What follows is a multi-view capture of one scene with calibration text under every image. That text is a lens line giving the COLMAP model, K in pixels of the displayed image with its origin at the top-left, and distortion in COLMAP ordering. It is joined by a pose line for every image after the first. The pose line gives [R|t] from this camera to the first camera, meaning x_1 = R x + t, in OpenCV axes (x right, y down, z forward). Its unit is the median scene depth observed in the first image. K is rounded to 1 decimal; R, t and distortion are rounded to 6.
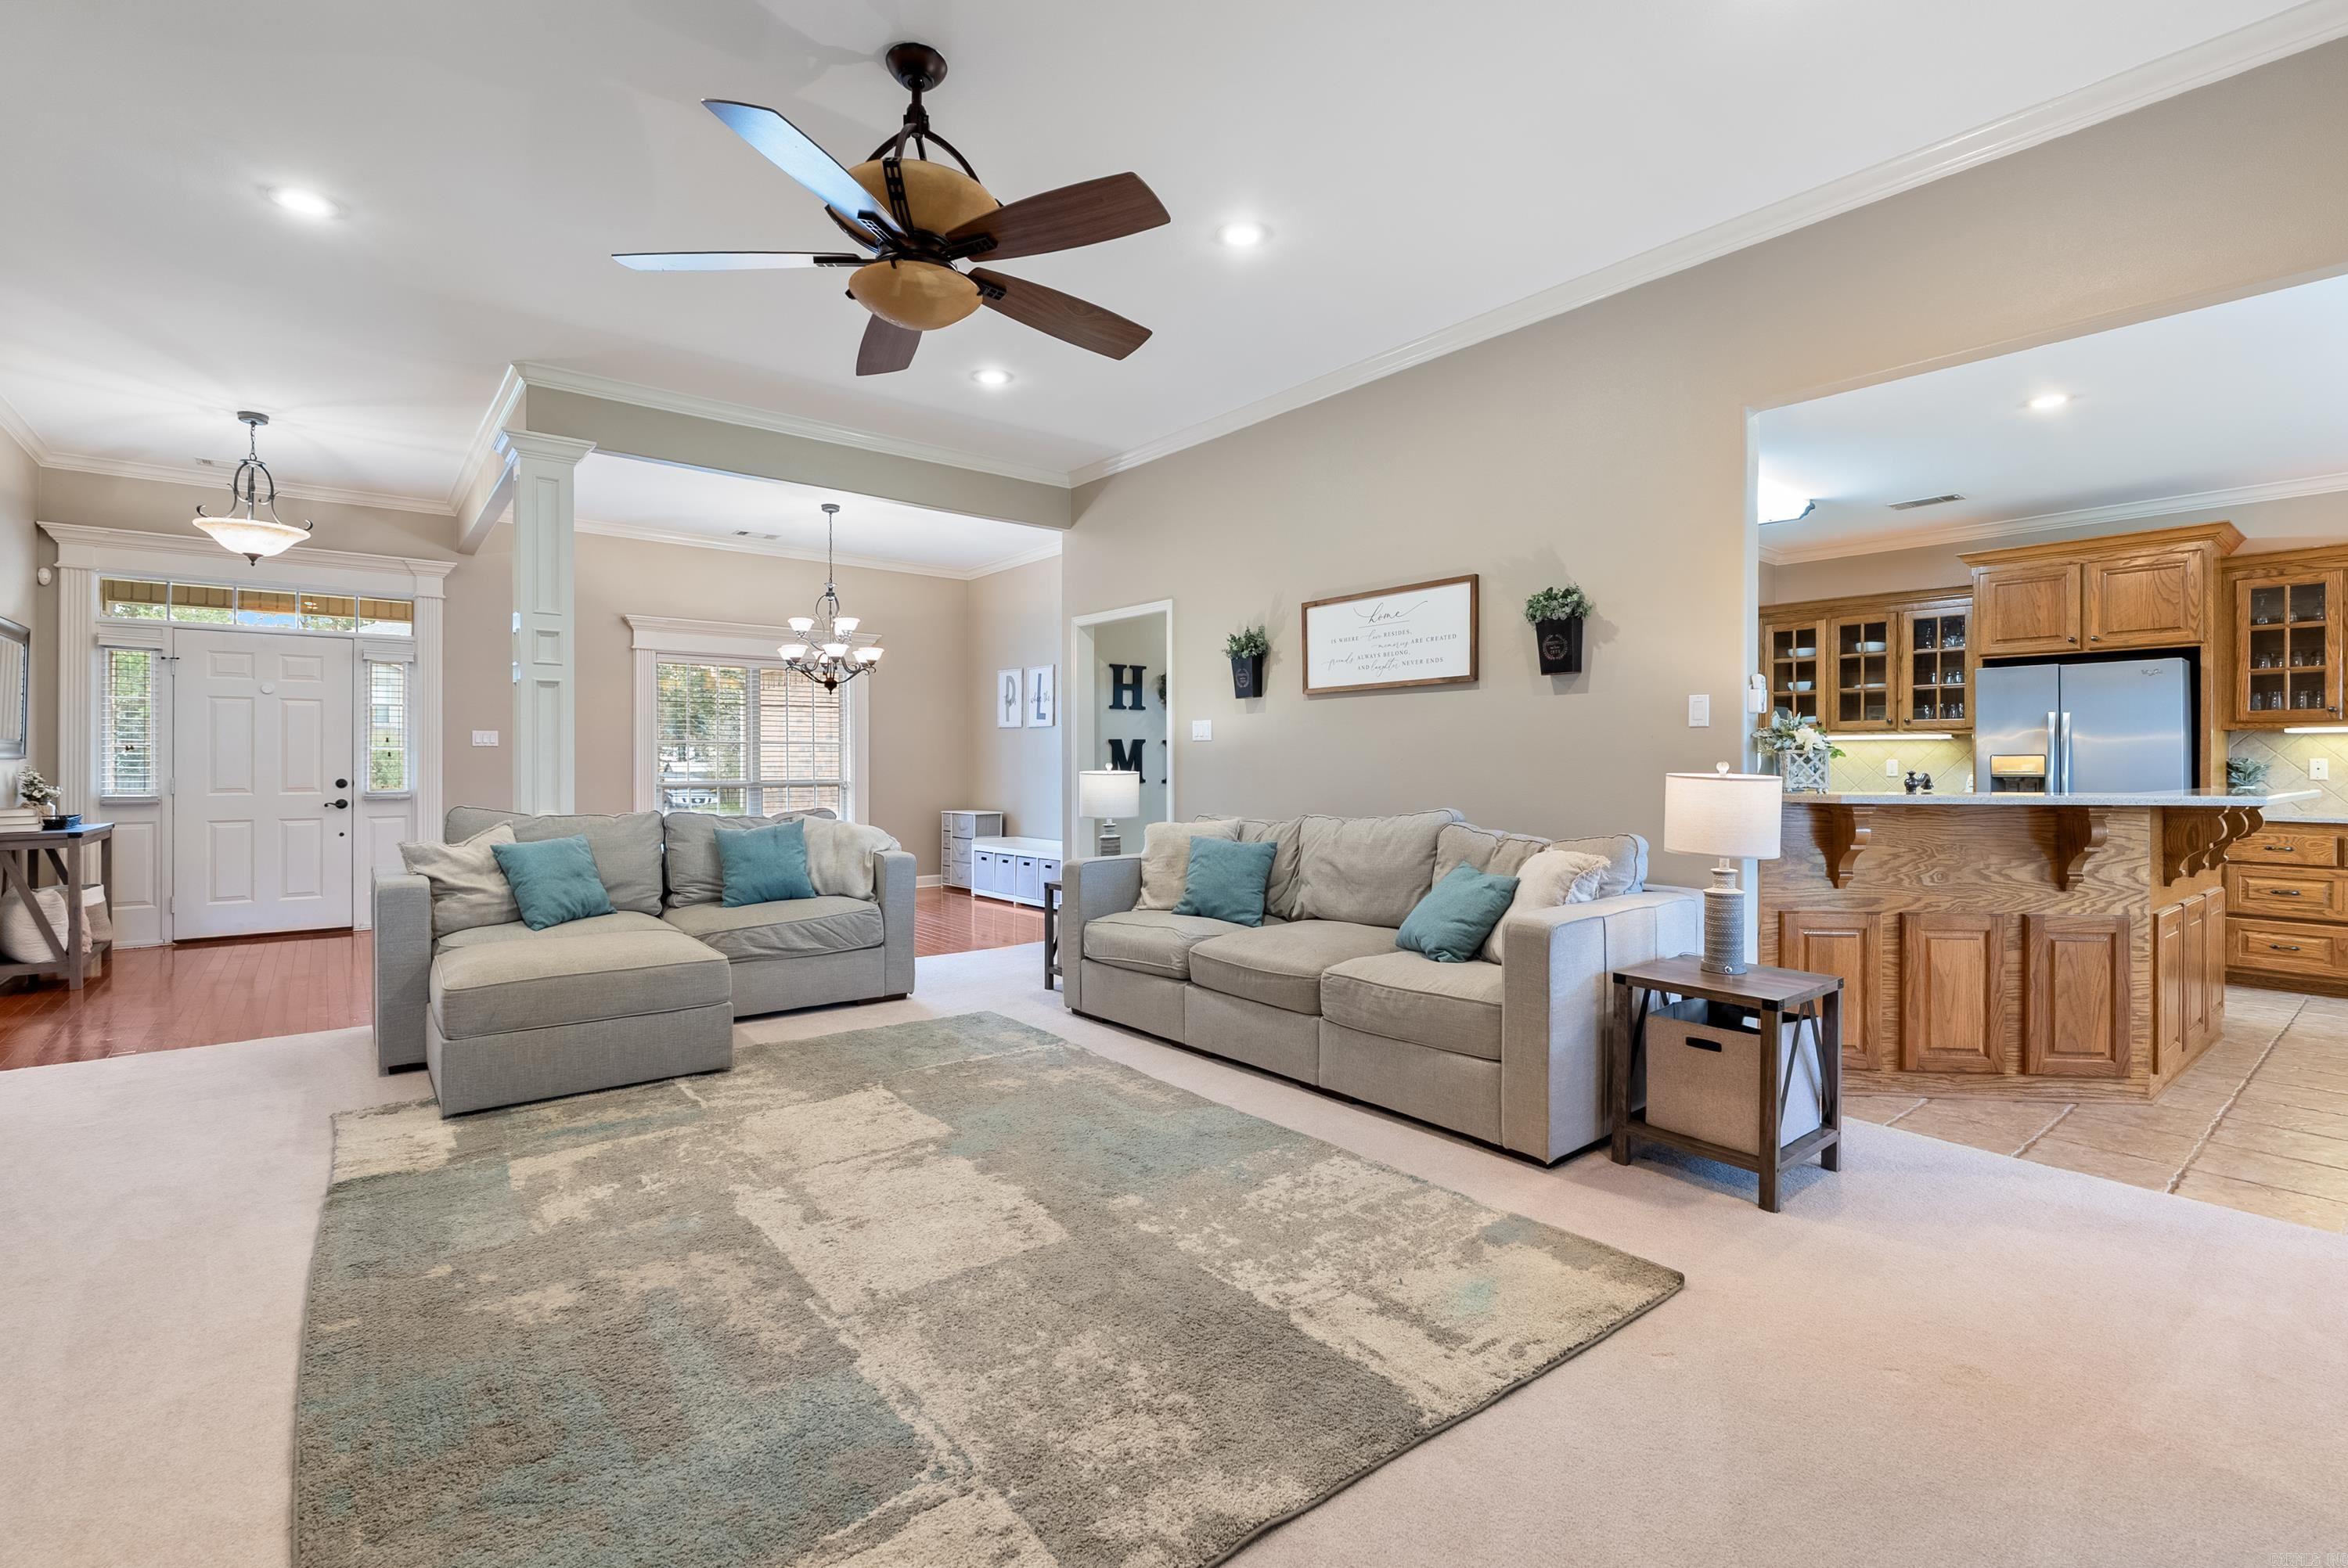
lens RADIAL K [[1053.3, 0, 1183.7], [0, 1053.3, 763.9], [0, 0, 1]] dist [-0.007215, 0.000574]
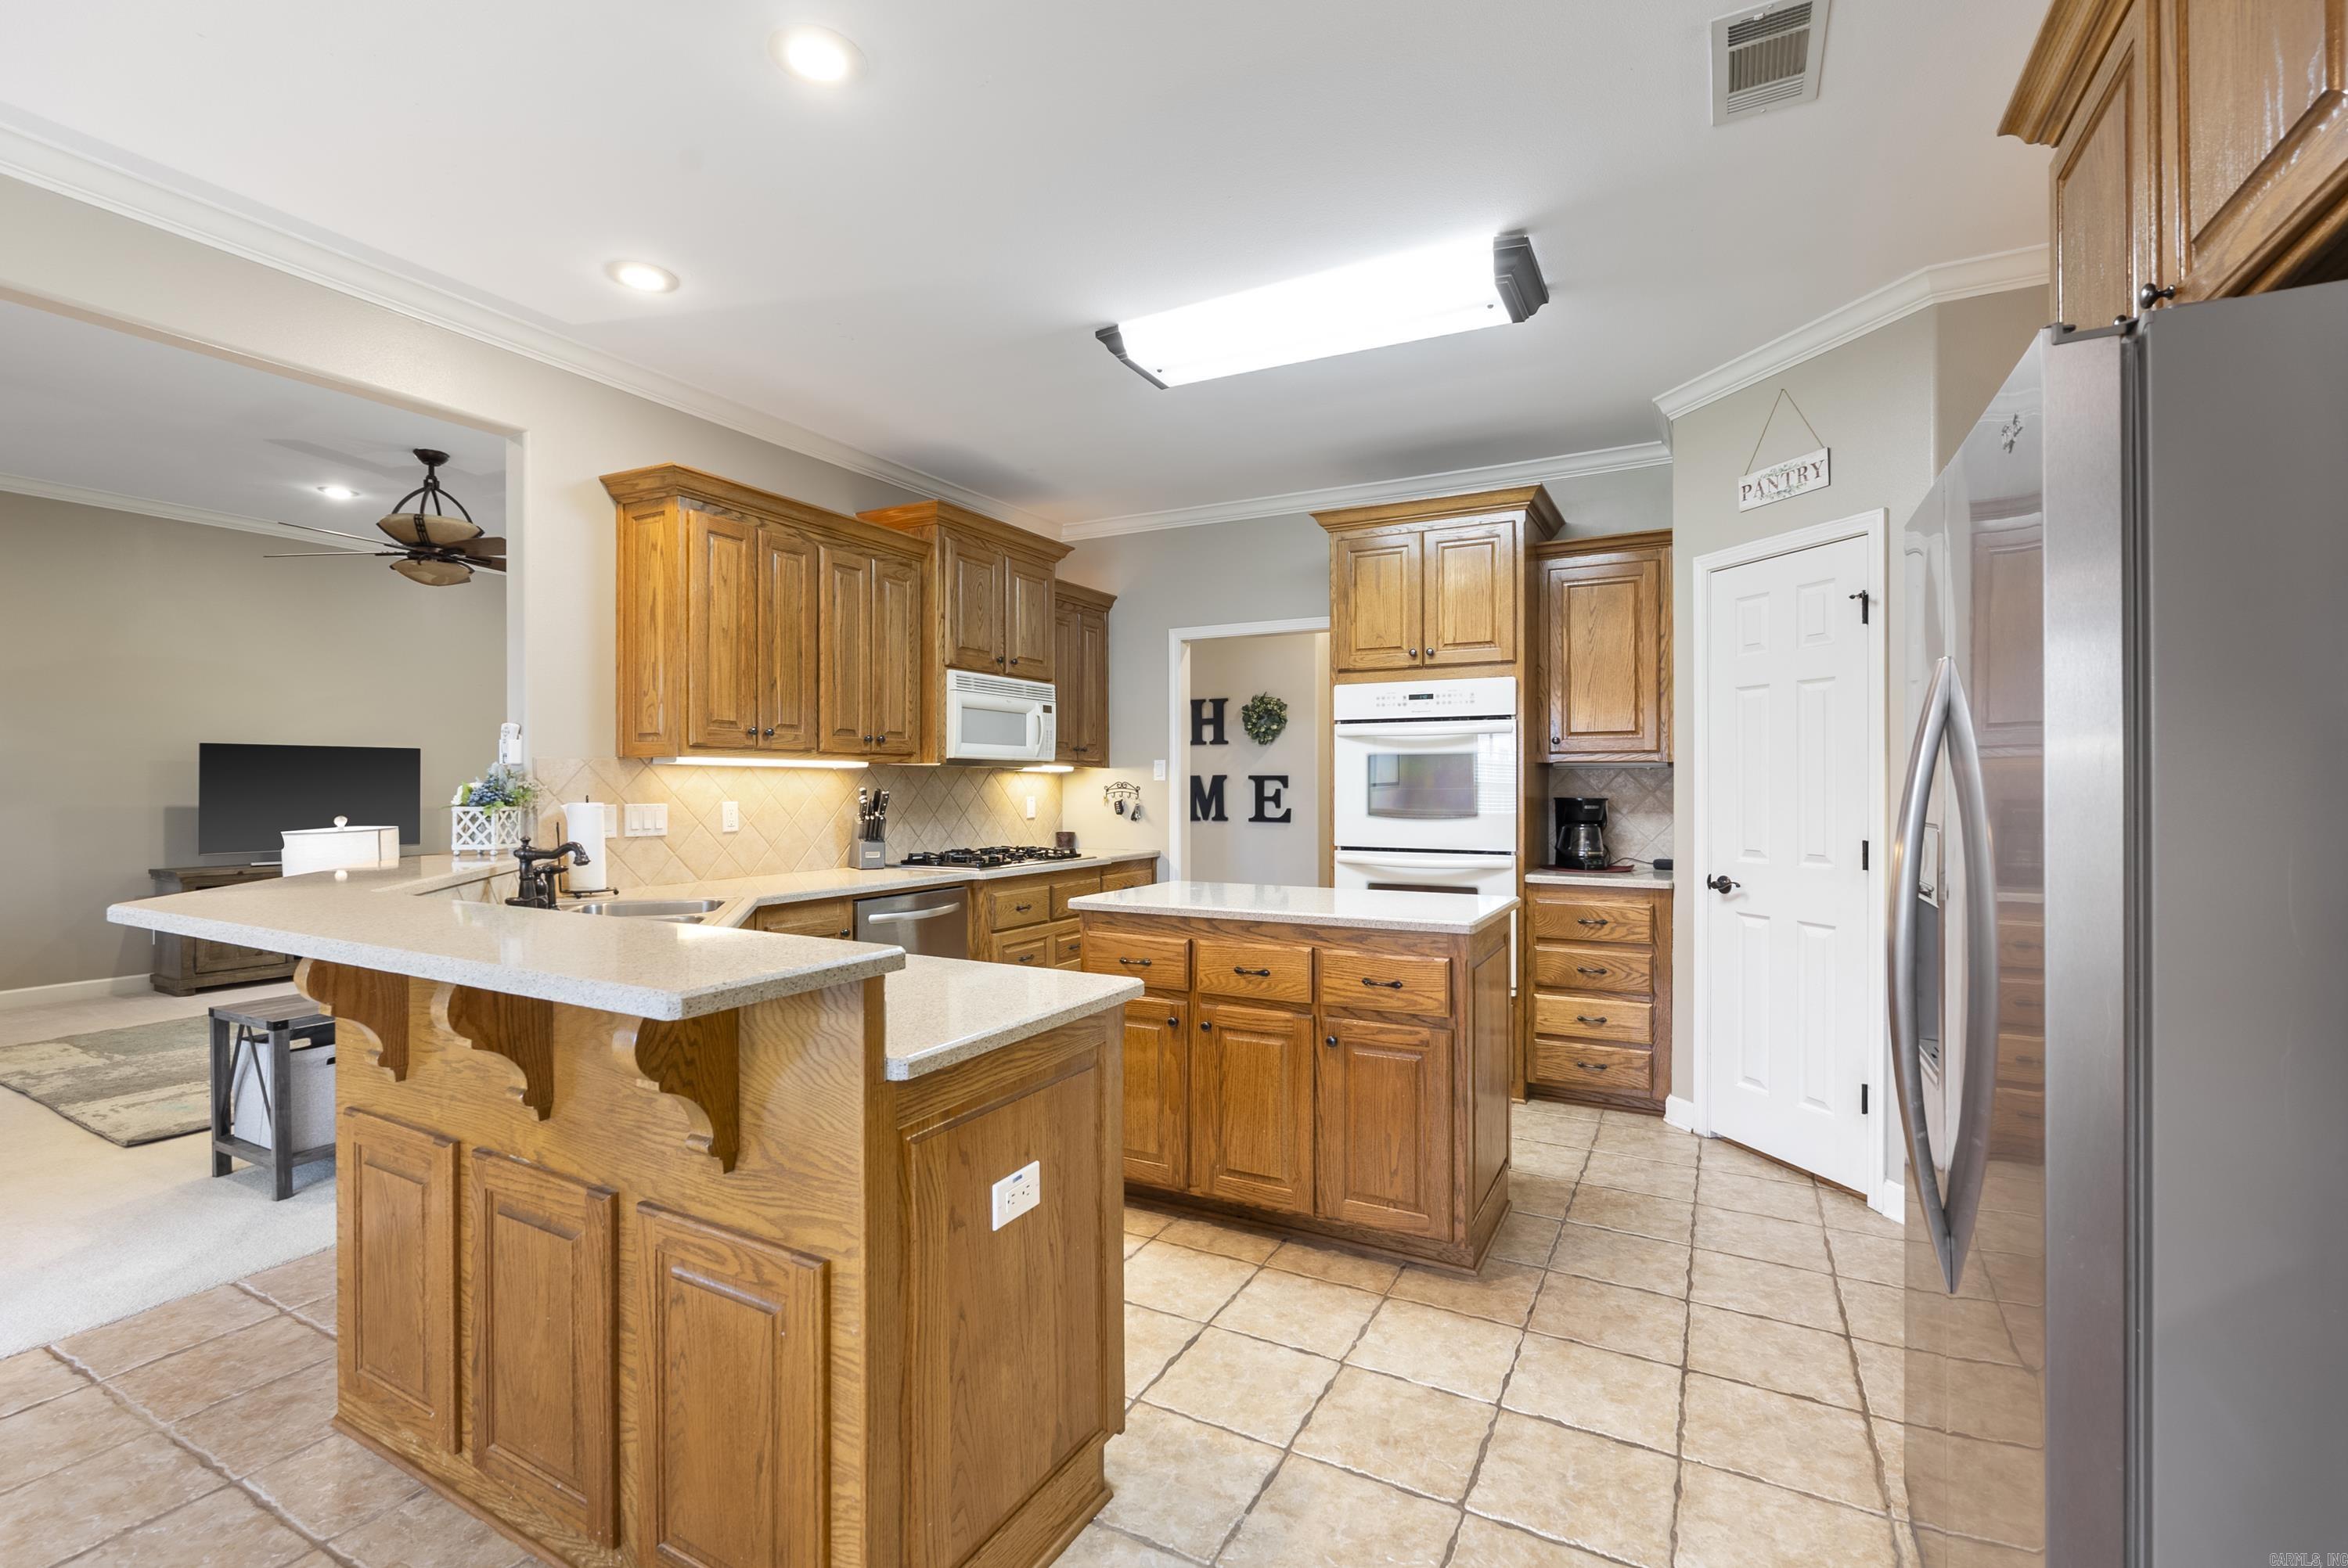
lens RADIAL K [[1031.7, 0, 1174.0], [0, 1031.7, 784.0], [0, 0, 1]] dist [-0.005952, 0.000419]
pose [[0.383831, -0.000892, -0.923403, 1.636769], [0.000805, 0.999999, -0.000631, -0.029857], [0.923403, -0.000501, 0.383832, 1.216249]]
